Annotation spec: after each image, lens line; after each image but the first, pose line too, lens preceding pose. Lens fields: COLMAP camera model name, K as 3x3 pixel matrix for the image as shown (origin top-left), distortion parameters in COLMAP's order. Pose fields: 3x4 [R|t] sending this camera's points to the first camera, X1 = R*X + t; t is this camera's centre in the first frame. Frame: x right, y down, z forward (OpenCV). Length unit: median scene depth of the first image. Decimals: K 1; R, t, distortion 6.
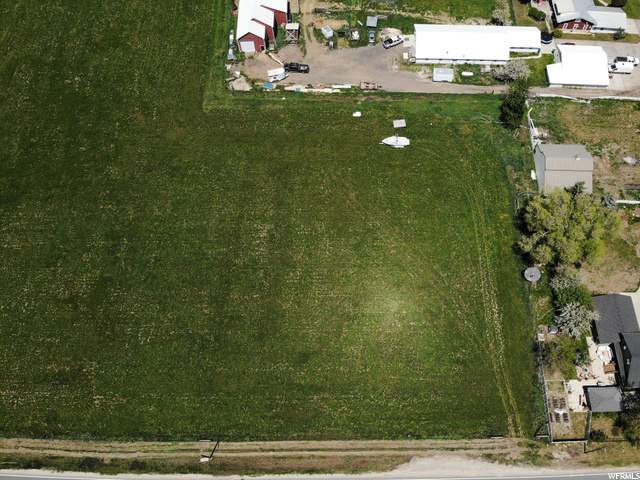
lens RADIAL K [[512.5, 0, 344.9], [0, 512.5, 258.0], [0, 0, 1]] dist [0.048896, -0.161233]
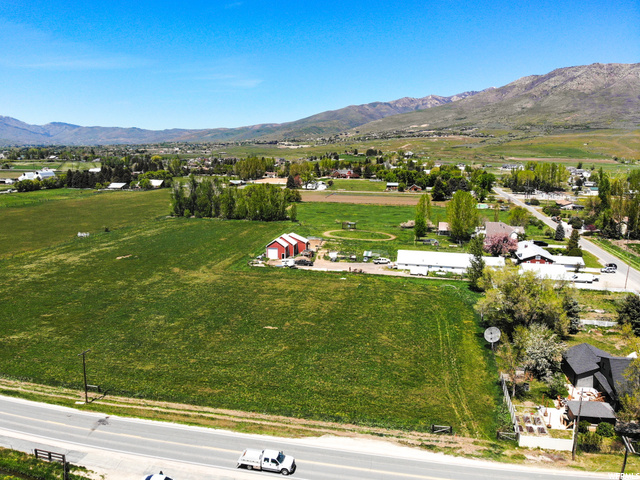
lens RADIAL K [[481.7, 0, 312.3], [0, 481.7, 237.4], [0, 0, 1]] dist [0.051005, -0.156871]
pose [[0.977307, 0.044980, -0.206998, 0.210965], [-0.195145, 0.571301, -0.797203, 0.675819], [0.082400, 0.819507, 0.567114, 0.315296]]
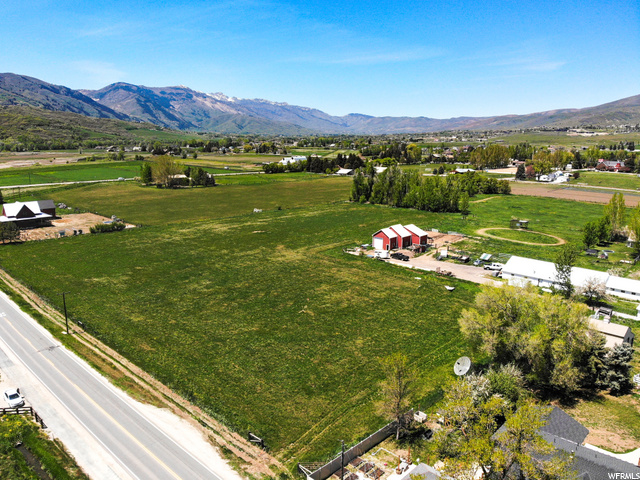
lens RADIAL K [[481.7, 0, 310.8], [0, 481.7, 244.9], [0, 0, 1]] dist [0.051005, -0.156871]
pose [[0.714084, 0.154687, -0.682756, 0.633211], [-0.636147, 0.550504, -0.540612, 0.434907], [0.292235, 0.820376, 0.491510, 0.438865]]
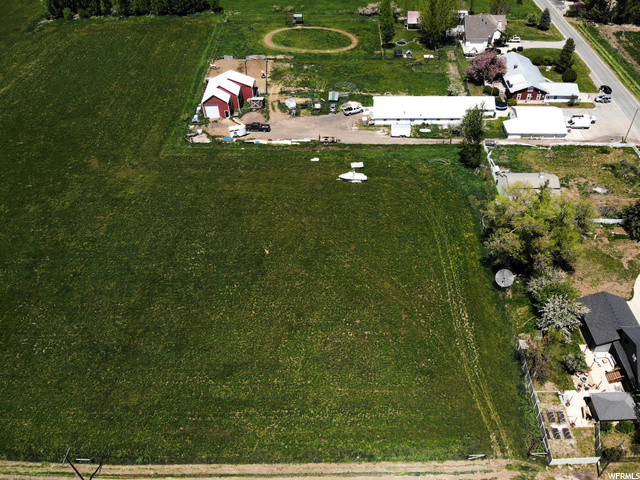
lens RADIAL K [[512.5, 0, 344.4], [0, 512.5, 261.0], [0, 0, 1]] dist [0.048896, -0.161233]
pose [[0.999979, -0.006401, -0.000989, 0.093546], [0.005581, 0.929085, -0.369825, 0.311287], [0.003286, 0.369812, 0.929101, 0.181488]]
